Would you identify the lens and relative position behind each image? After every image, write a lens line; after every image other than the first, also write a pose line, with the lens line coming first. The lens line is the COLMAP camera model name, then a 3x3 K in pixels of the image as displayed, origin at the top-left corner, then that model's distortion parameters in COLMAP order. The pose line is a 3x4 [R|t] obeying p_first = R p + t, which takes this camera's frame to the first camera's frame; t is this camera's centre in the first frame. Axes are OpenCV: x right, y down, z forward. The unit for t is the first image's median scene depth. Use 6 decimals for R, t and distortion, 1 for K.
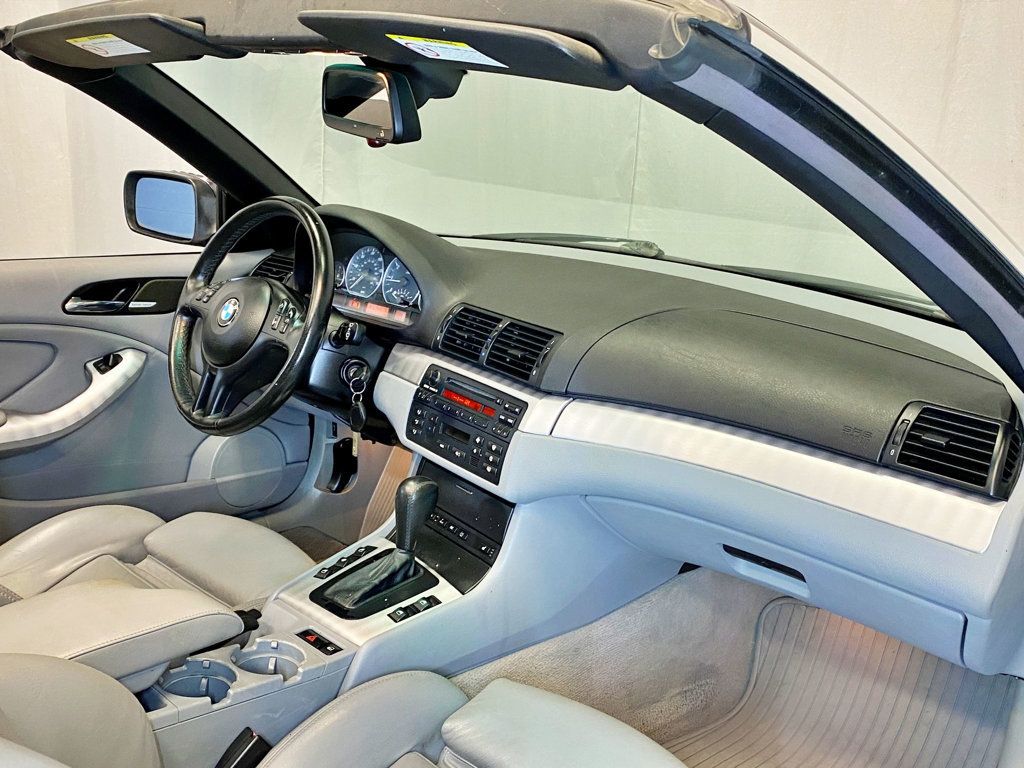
lens RADIAL K [[1088.5, 0, 512.0], [0, 1088.5, 384.0], [0, 0, 1]] dist [0.217148, -0.670645]
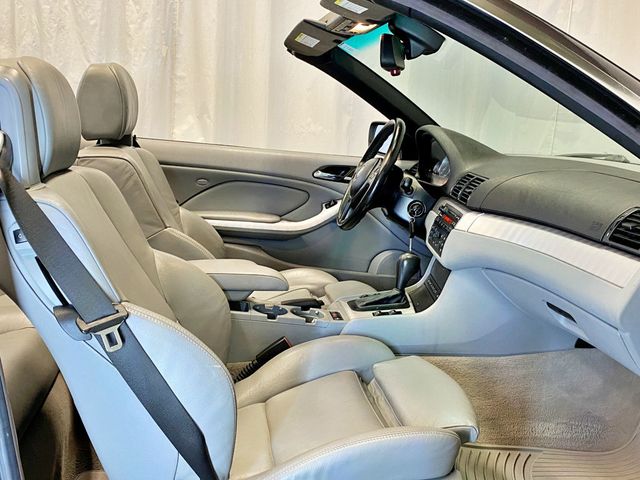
lens RADIAL K [[680.3, 0, 320.0], [0, 680.3, 240.0], [0, 0, 1]] dist [0.217148, -0.670645]
pose [[0.806988, 0.104032, -0.581333, 0.450964], [-0.166695, 0.984461, -0.055227, 0.148657], [0.566554, 0.141473, 0.811789, -0.045317]]
